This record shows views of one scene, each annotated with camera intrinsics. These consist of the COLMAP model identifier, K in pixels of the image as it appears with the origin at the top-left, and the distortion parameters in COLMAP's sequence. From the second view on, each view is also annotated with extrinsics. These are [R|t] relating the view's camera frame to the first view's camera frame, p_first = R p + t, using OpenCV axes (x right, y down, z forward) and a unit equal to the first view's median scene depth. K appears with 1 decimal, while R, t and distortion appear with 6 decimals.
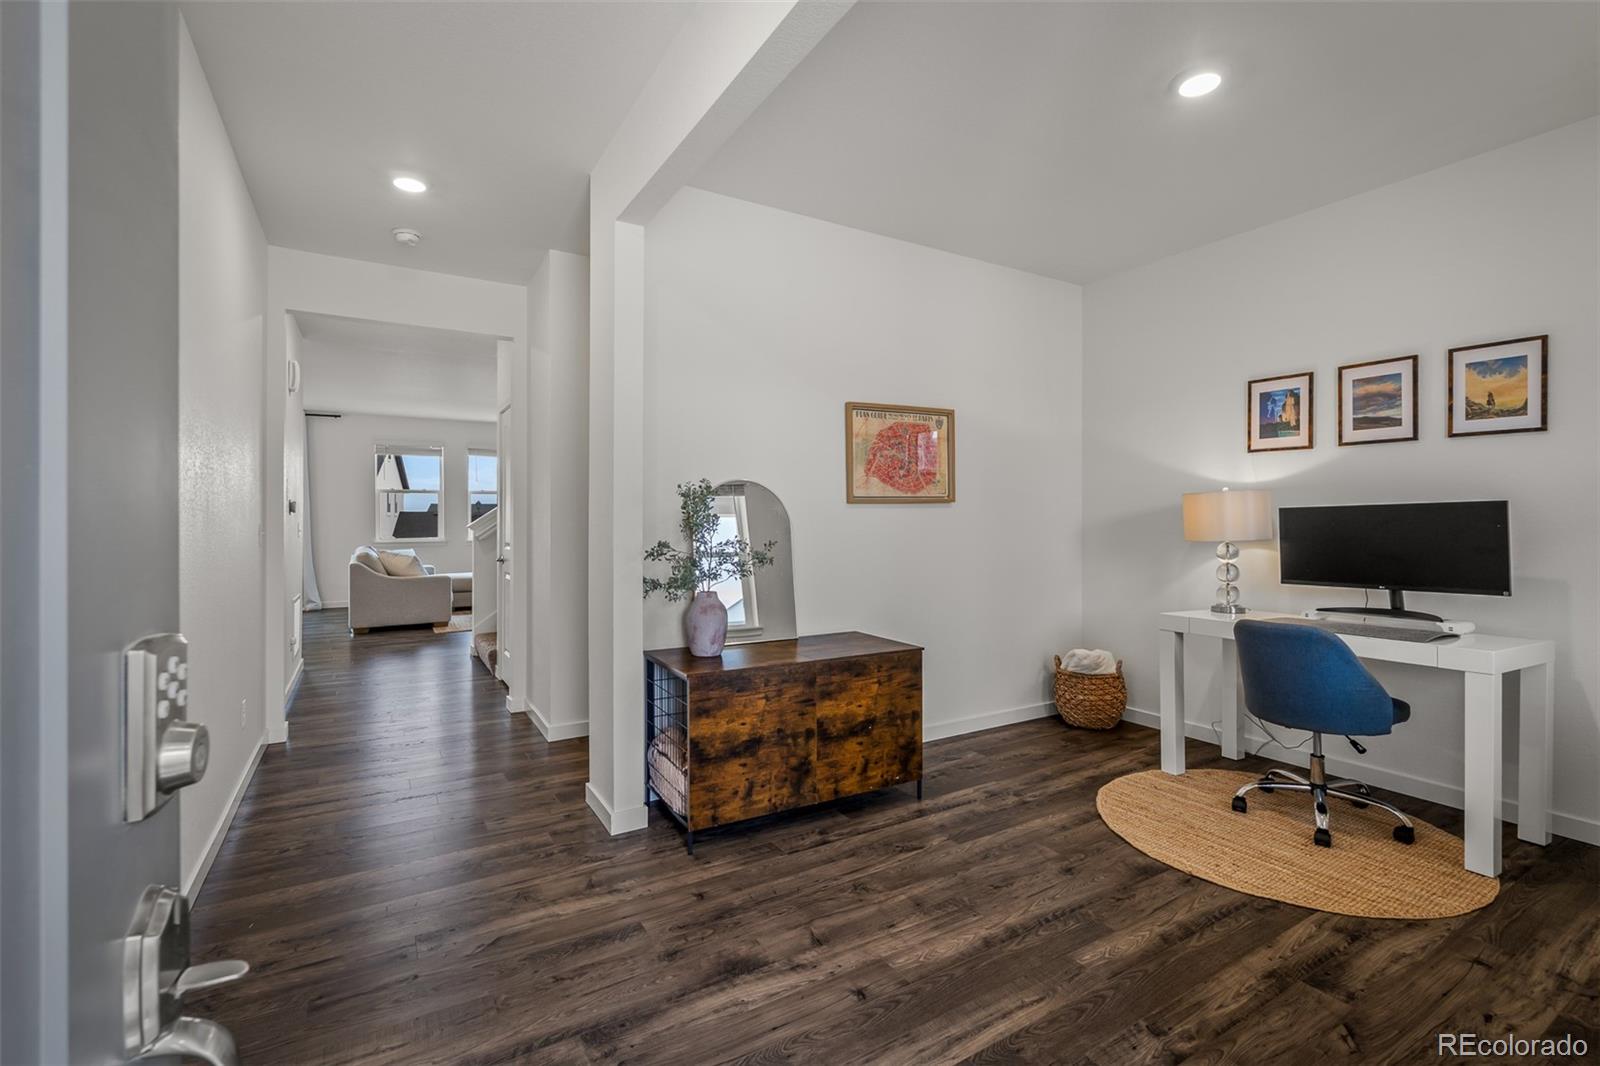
lens RADIAL K [[709.0, 0, 797.0], [0, 709.0, 530.6], [0, 0, 1]] dist [-0.002073, 0.000062]
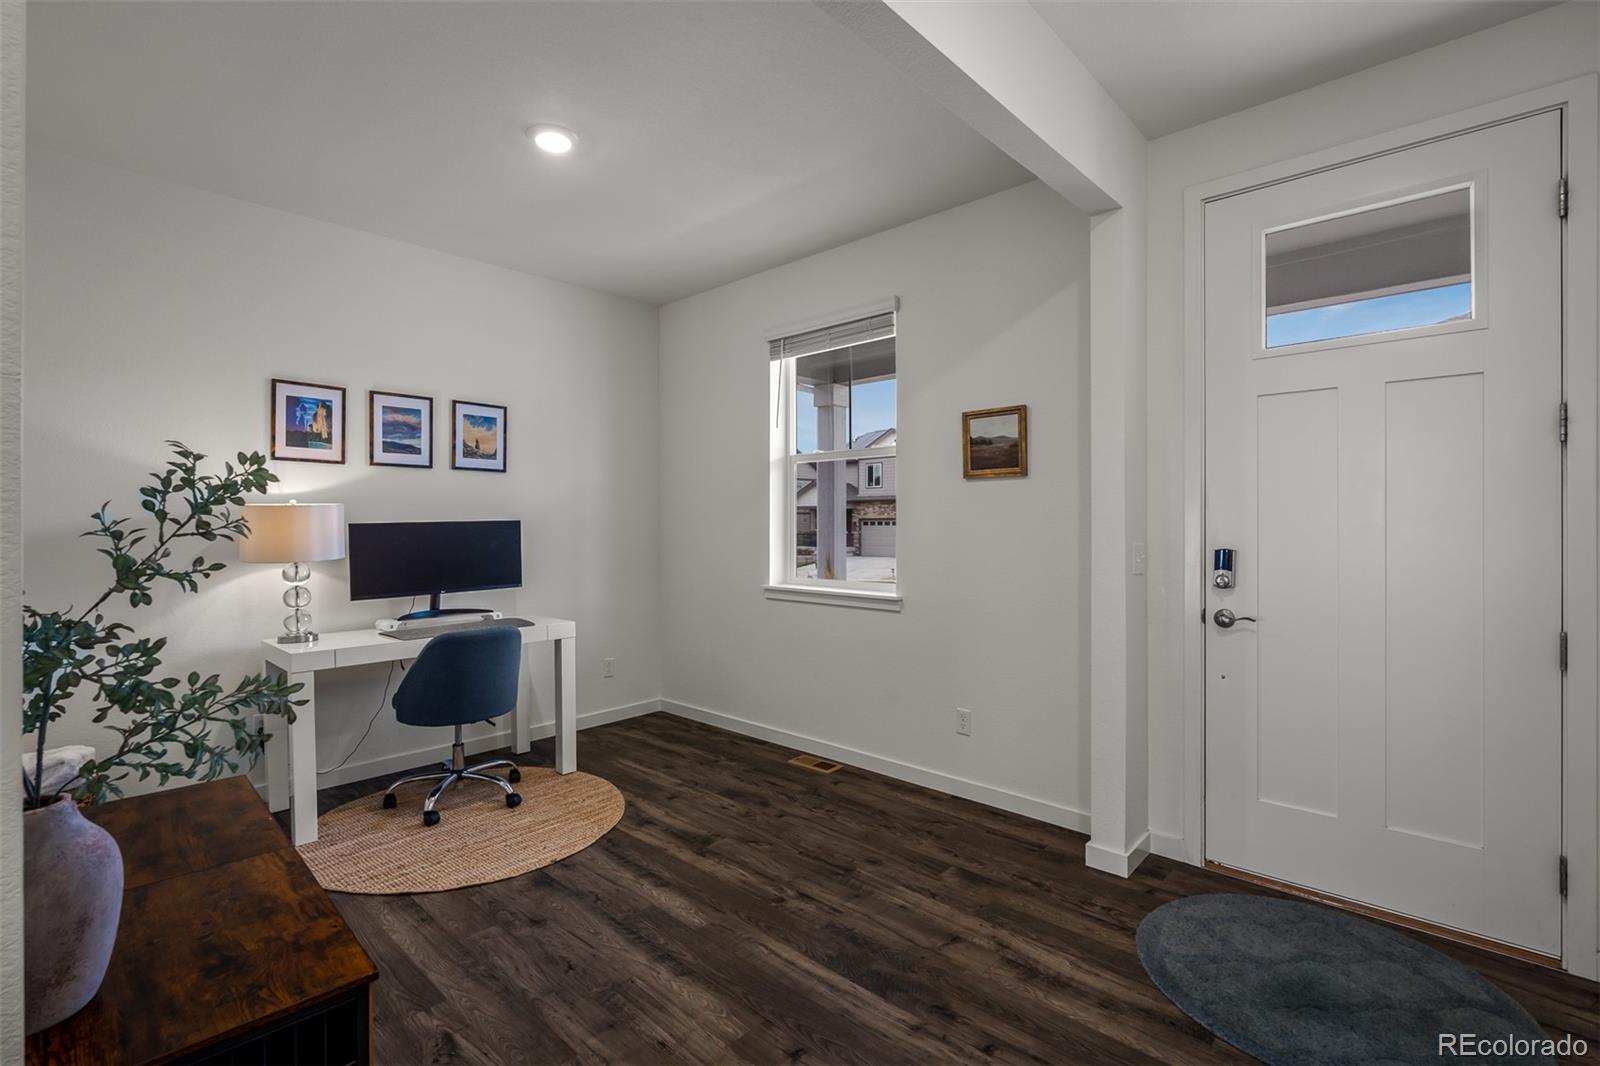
lens RADIAL K [[727.1, 0, 794.4], [0, 727.1, 536.7], [0, 0, 1]] dist [0.000969, 0.000449]
pose [[-0.269458, -0.015257, 0.962891, -0.505846], [0.018155, 0.999616, 0.020920, -0.027042], [-0.962841, 0.023119, -0.269078, 0.768675]]
